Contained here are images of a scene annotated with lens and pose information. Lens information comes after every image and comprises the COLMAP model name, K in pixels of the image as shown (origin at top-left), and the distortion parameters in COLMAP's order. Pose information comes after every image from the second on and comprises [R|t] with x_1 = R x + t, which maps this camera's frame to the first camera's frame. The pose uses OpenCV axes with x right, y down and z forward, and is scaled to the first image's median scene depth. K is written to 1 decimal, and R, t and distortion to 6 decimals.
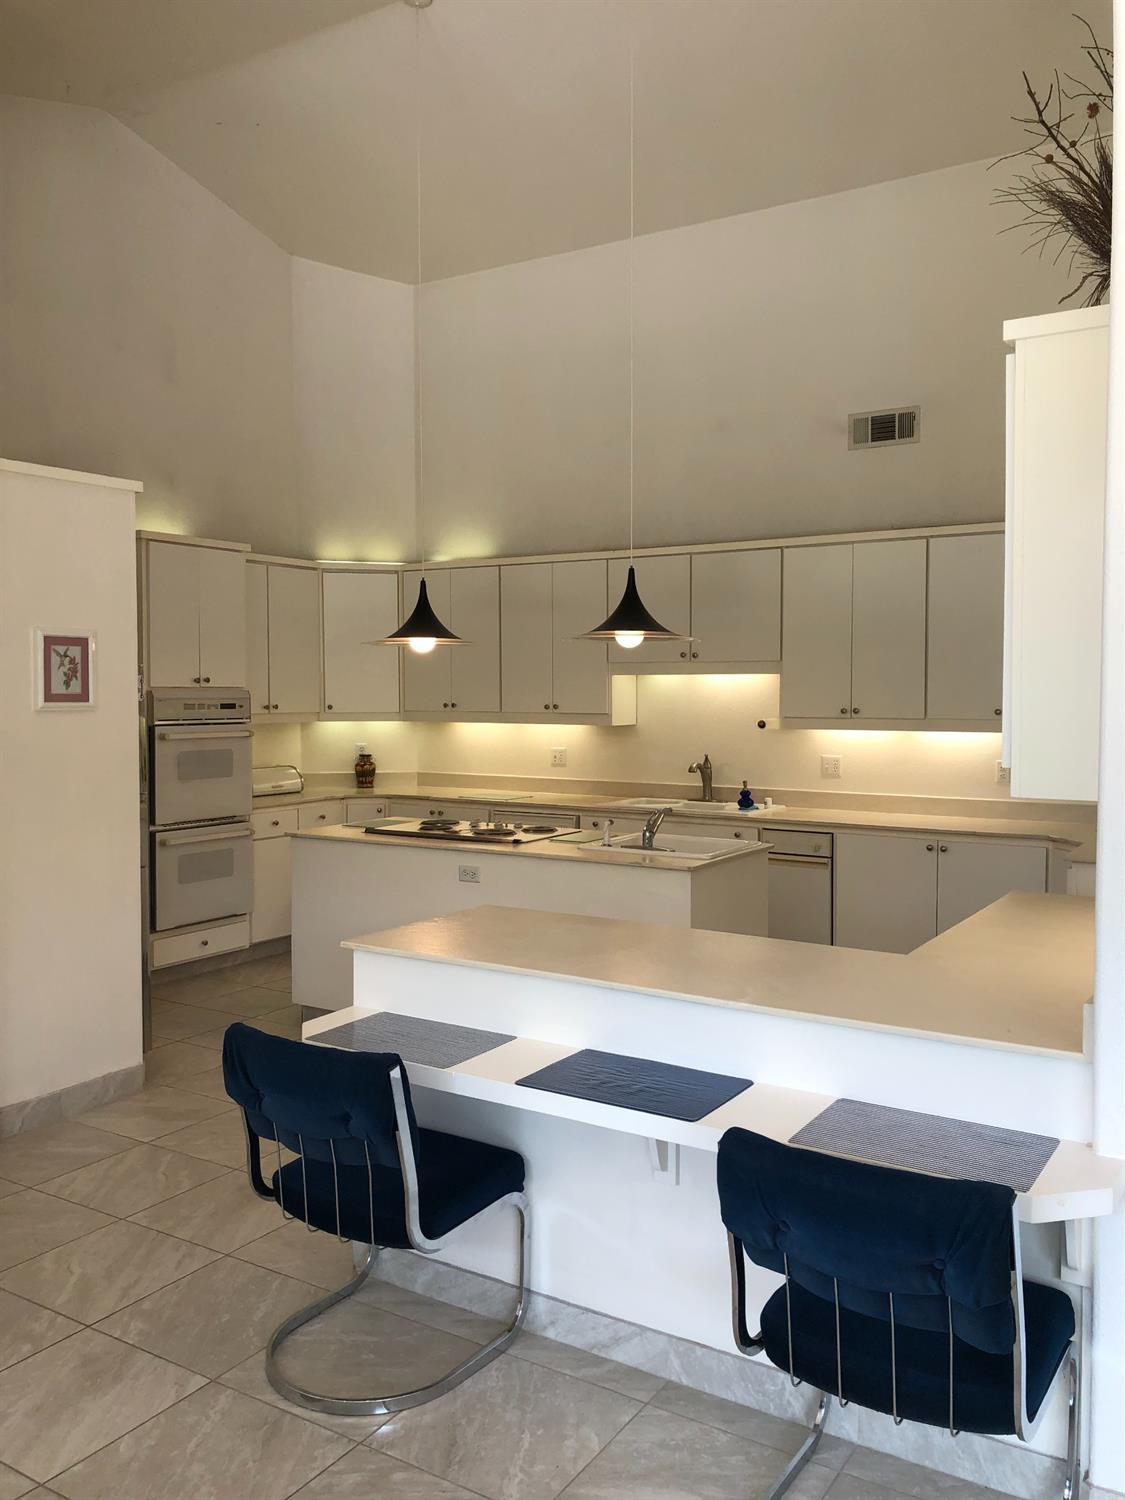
lens RADIAL K [[1214.1, 0, 562.5], [0, 1214.1, 750.0], [0, 0, 1]] dist [0.068993, -0.102022]
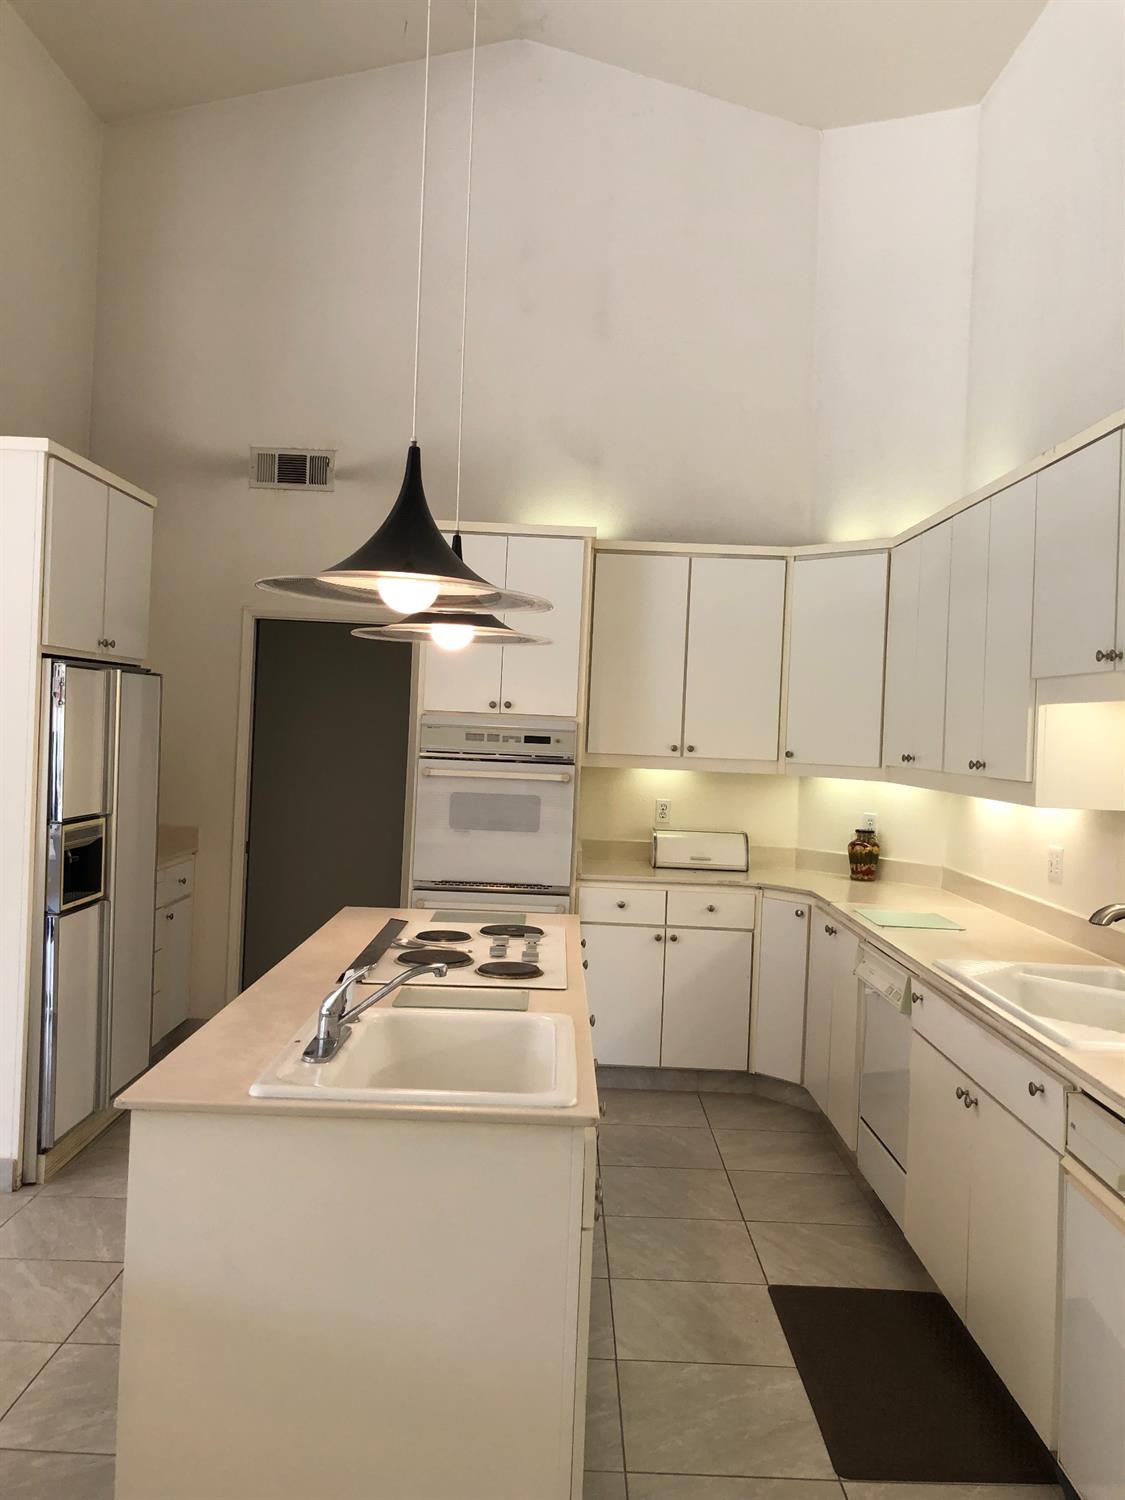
lens RADIAL K [[1214.1, 0, 562.5], [0, 1214.1, 750.0], [0, 0, 1]] dist [0.068993, -0.102022]
pose [[0.532818, 0.035819, -0.845471, 0.361372], [-0.084605, 0.996353, -0.011107, -0.021339], [0.841990, 0.077449, 0.533906, 0.576594]]
